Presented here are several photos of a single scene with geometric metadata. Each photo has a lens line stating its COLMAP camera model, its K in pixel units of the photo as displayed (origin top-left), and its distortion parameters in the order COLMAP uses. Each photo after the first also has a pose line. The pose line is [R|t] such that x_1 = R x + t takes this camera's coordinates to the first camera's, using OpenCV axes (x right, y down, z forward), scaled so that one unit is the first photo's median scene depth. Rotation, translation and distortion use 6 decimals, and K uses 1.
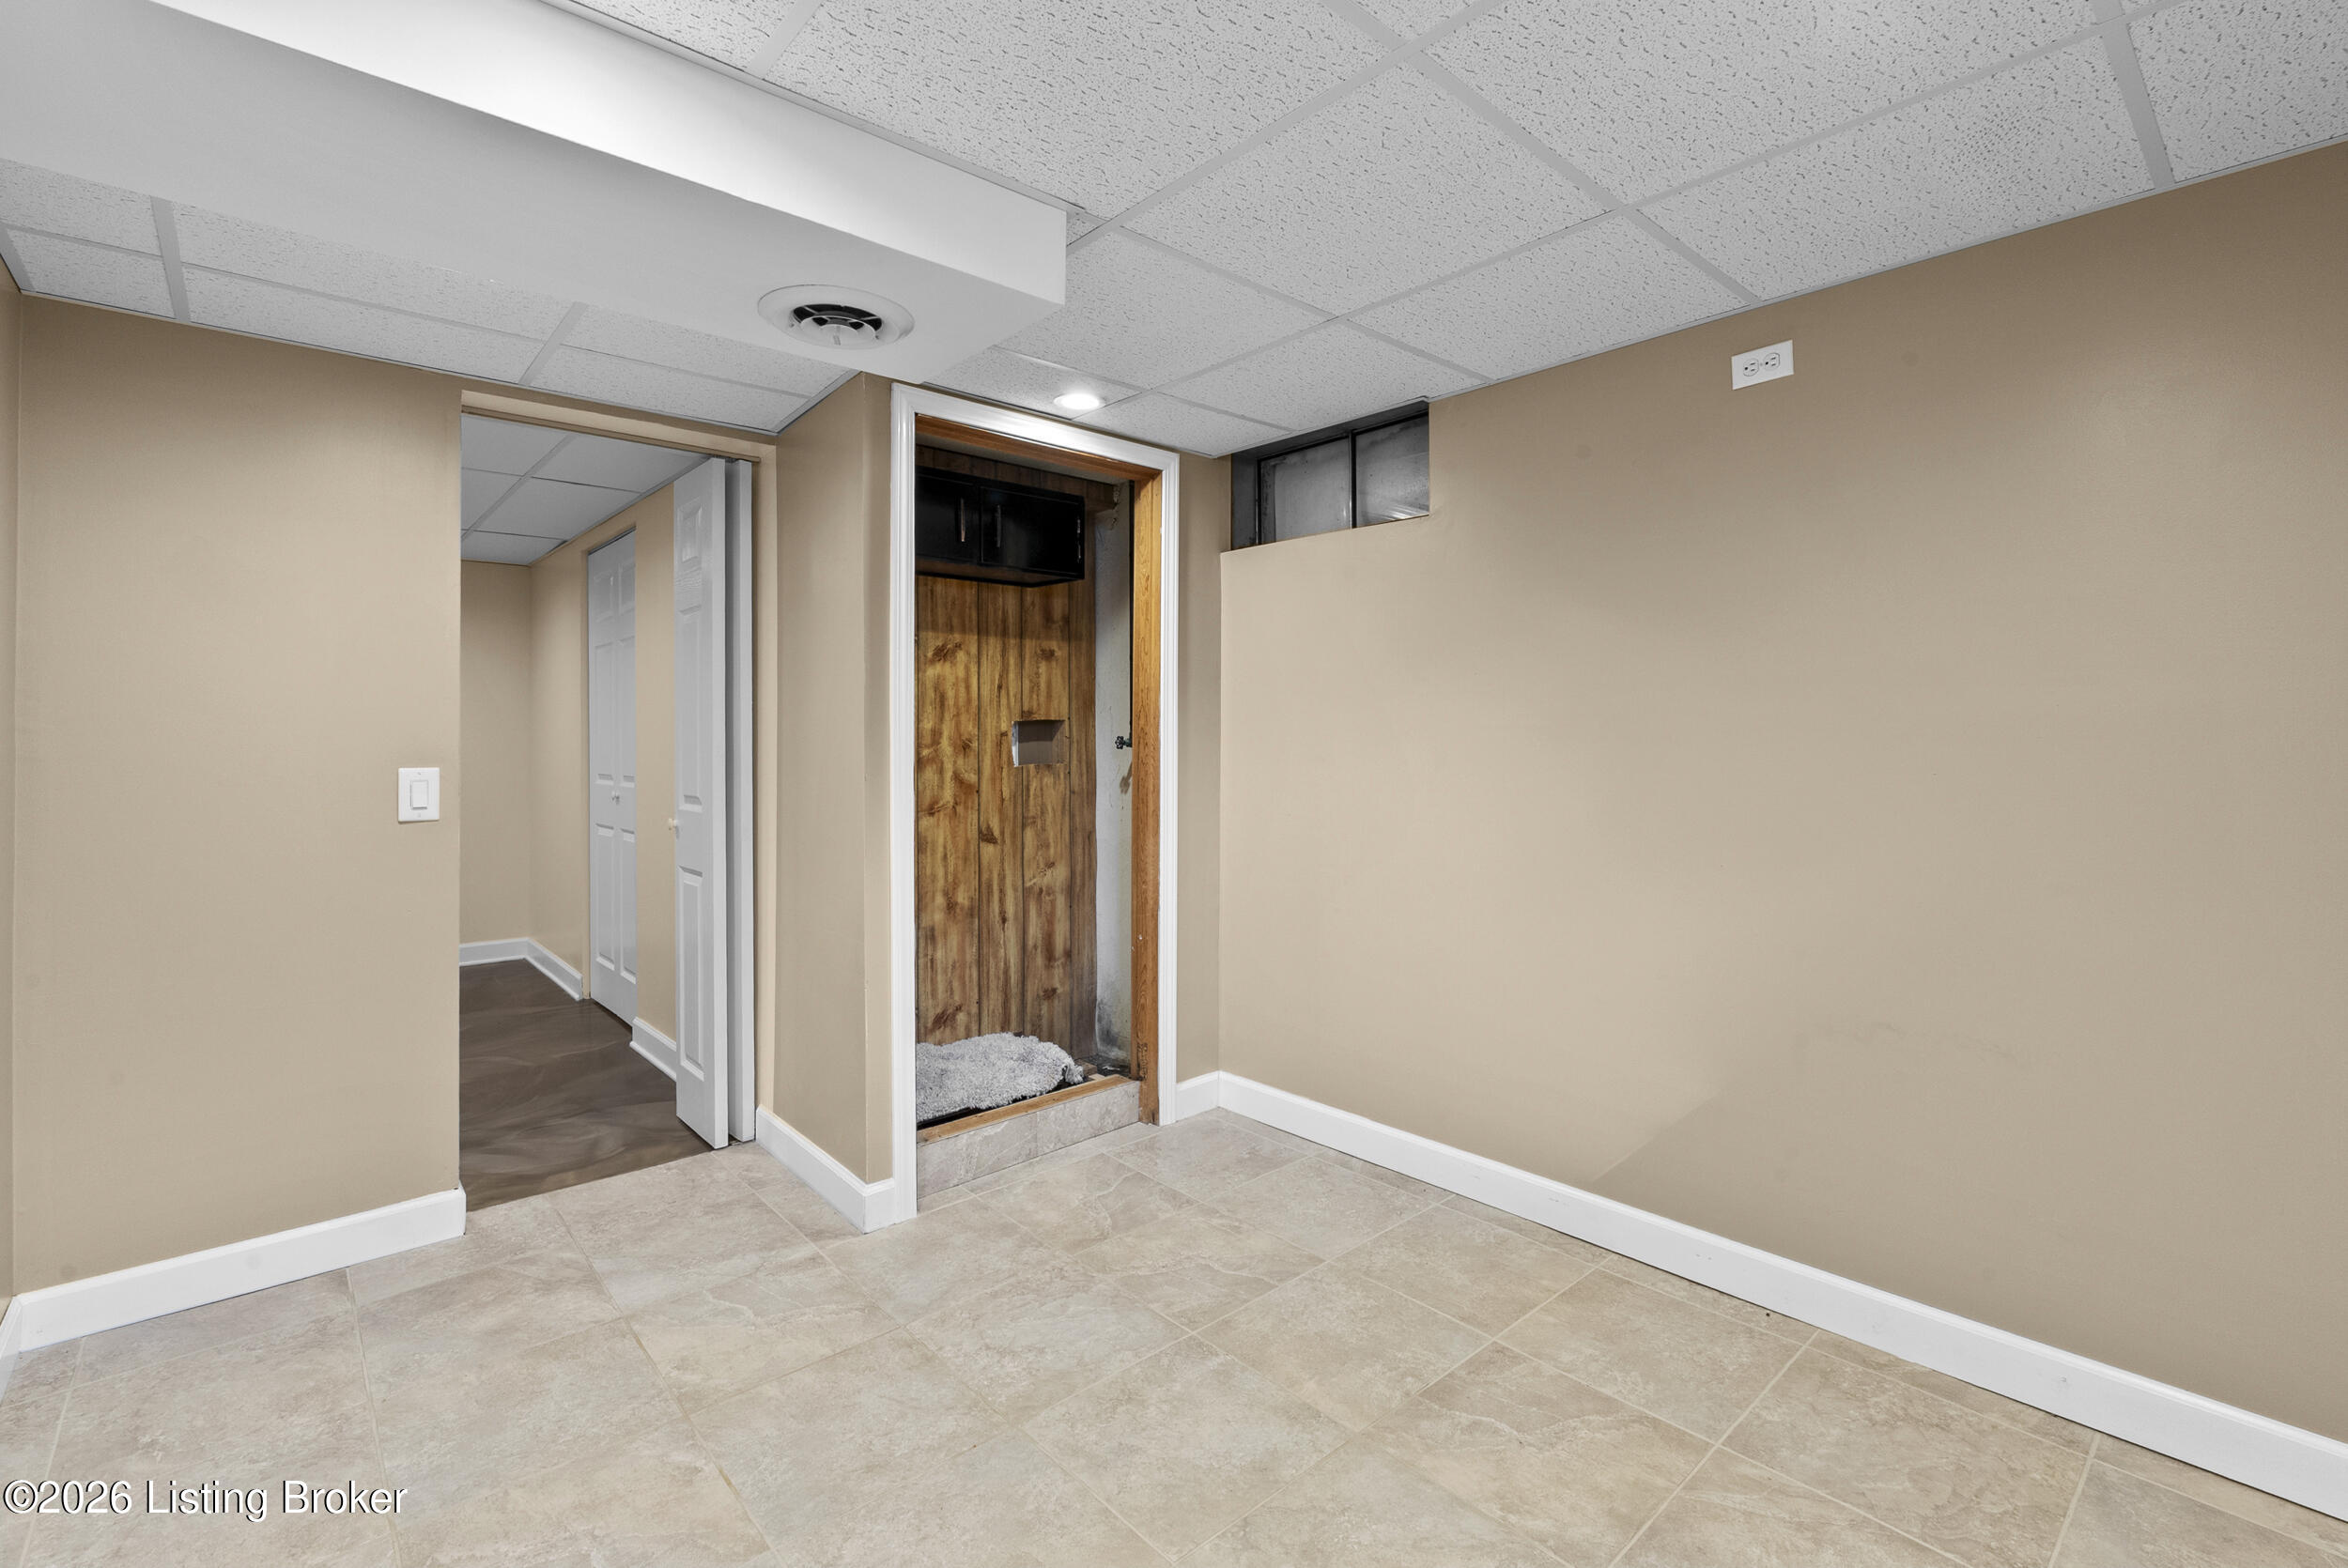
lens RADIAL K [[1037.1, 0, 1178.6], [0, 1037.1, 777.7], [0, 0, 1]] dist [-0.003006, -0.000543]
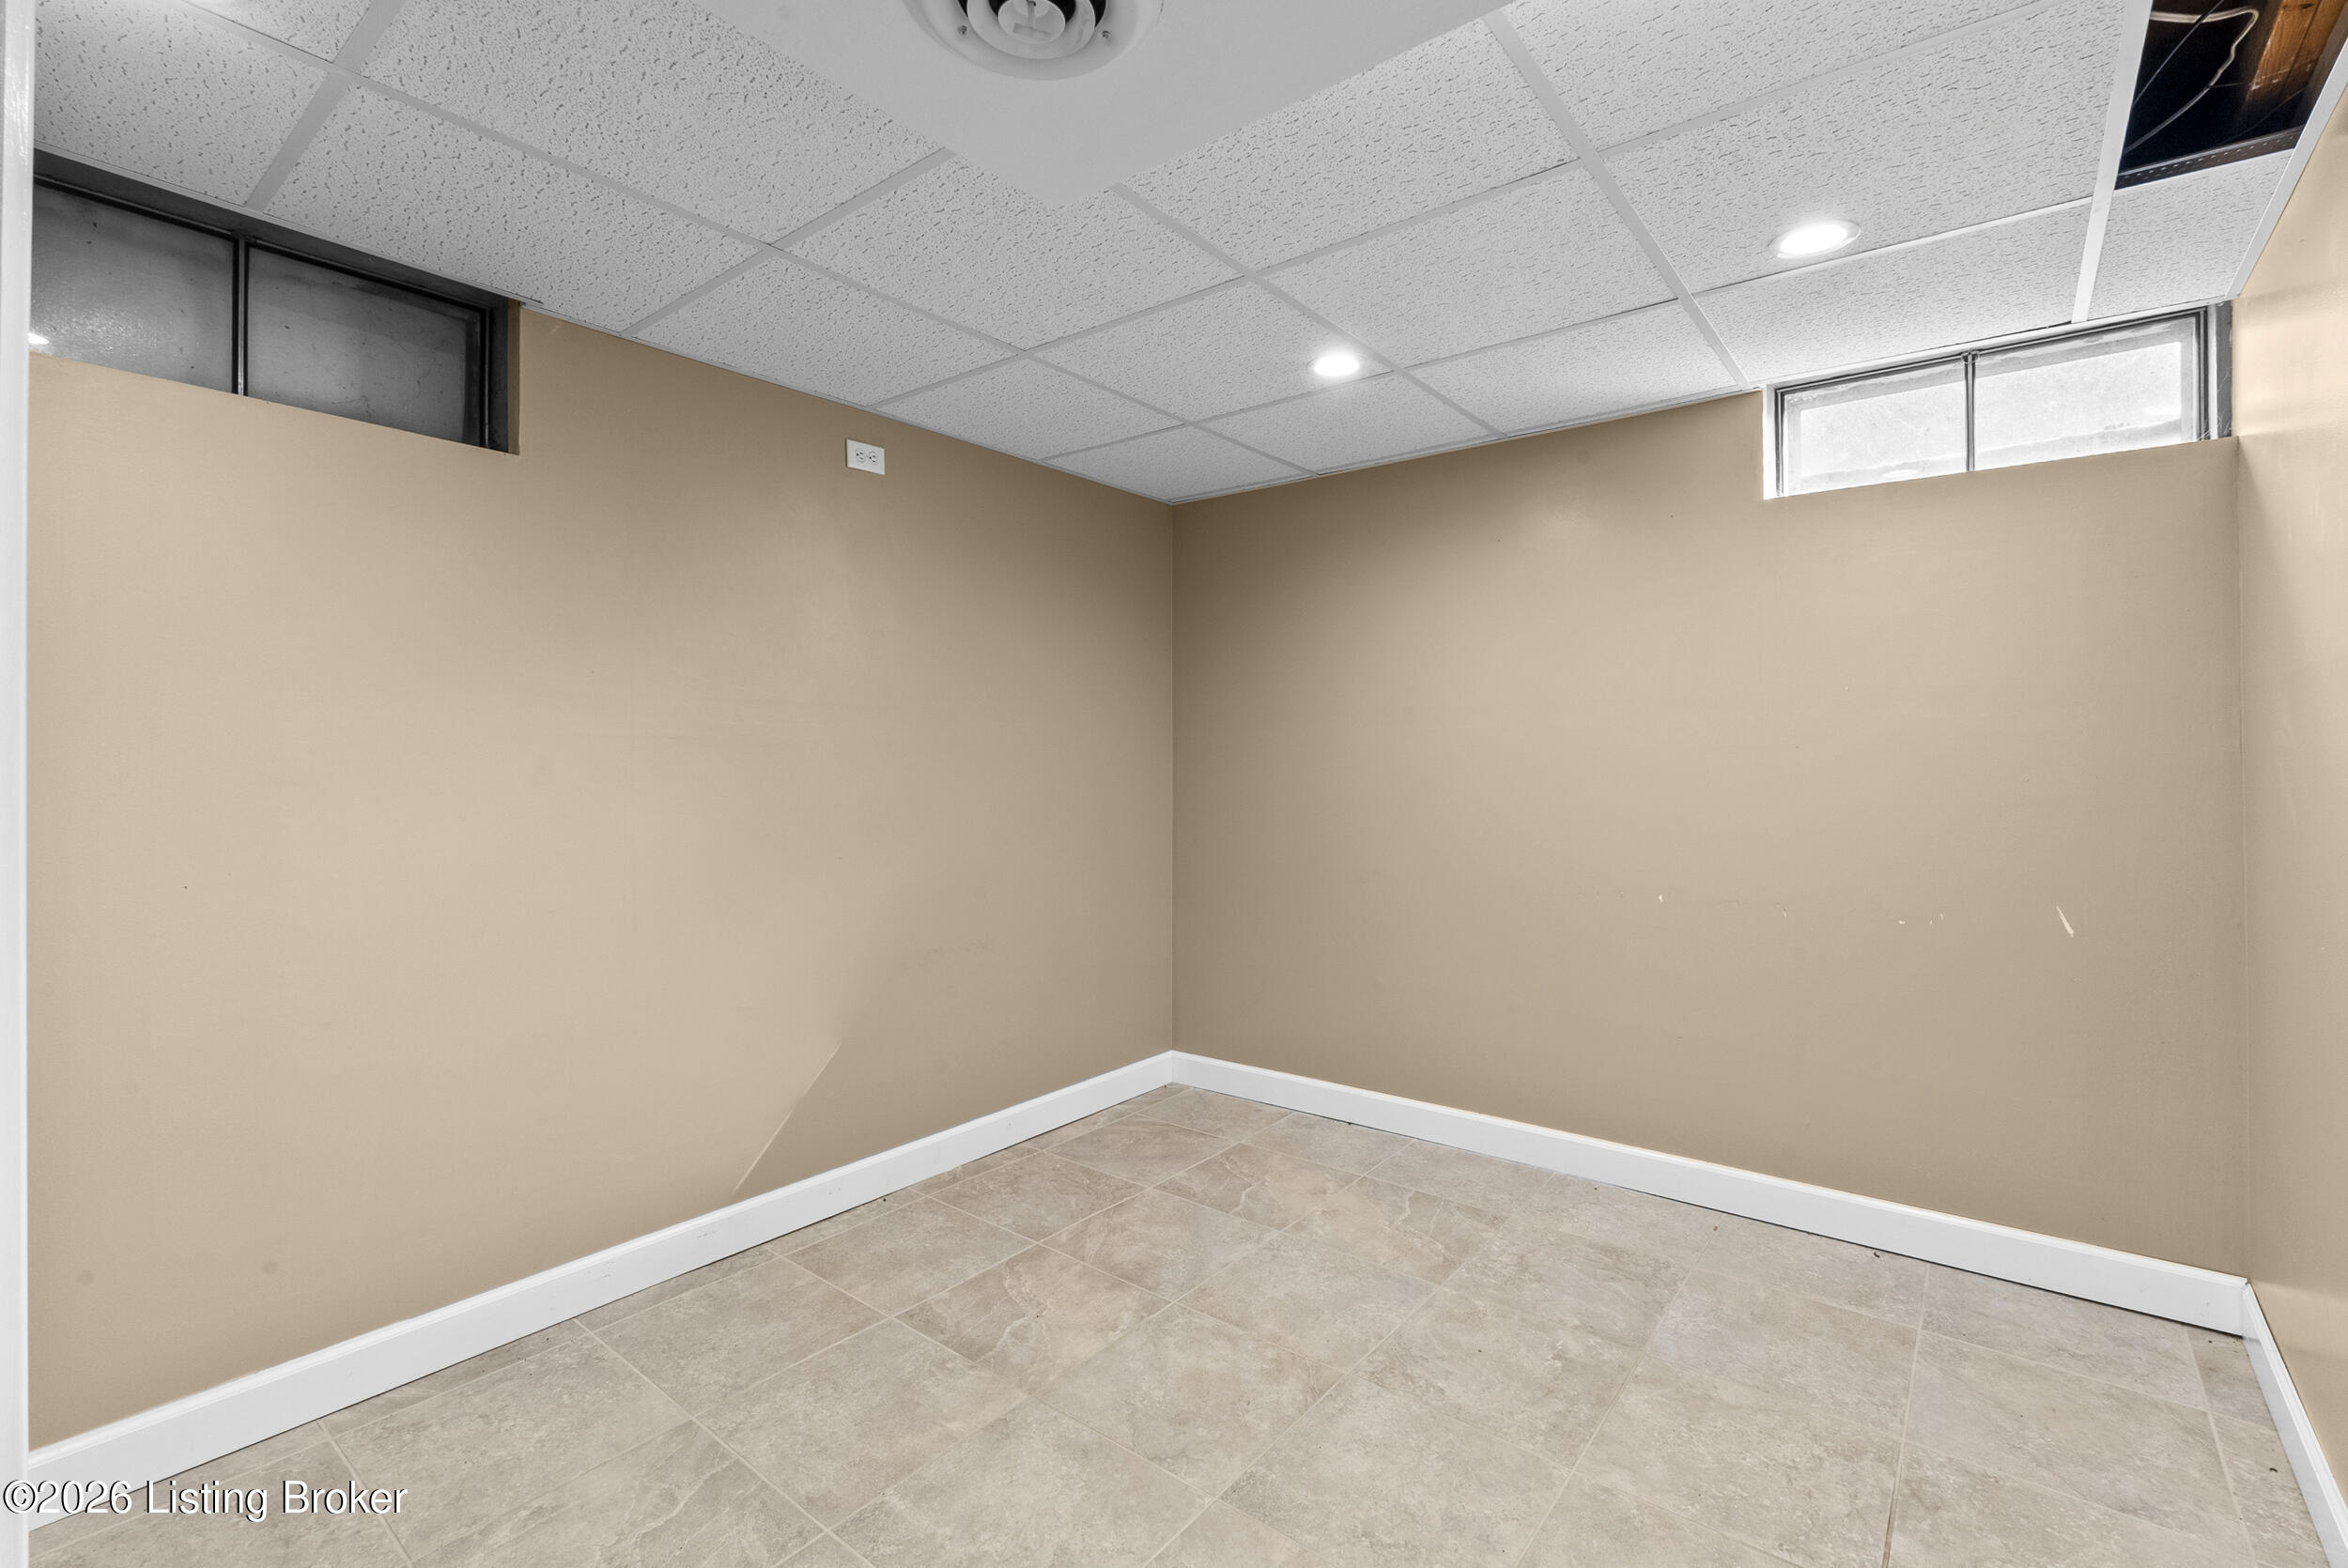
lens RADIAL K [[1037.1, 0, 1180.0], [0, 1037.1, 764.6], [0, 0, 1]] dist [-0.003006, -0.000543]
pose [[-0.167500, -0.003878, 0.985864, -0.802452], [0.036127, 0.999296, 0.010069, -0.019873], [-0.985210, 0.037303, -0.167242, 0.890353]]
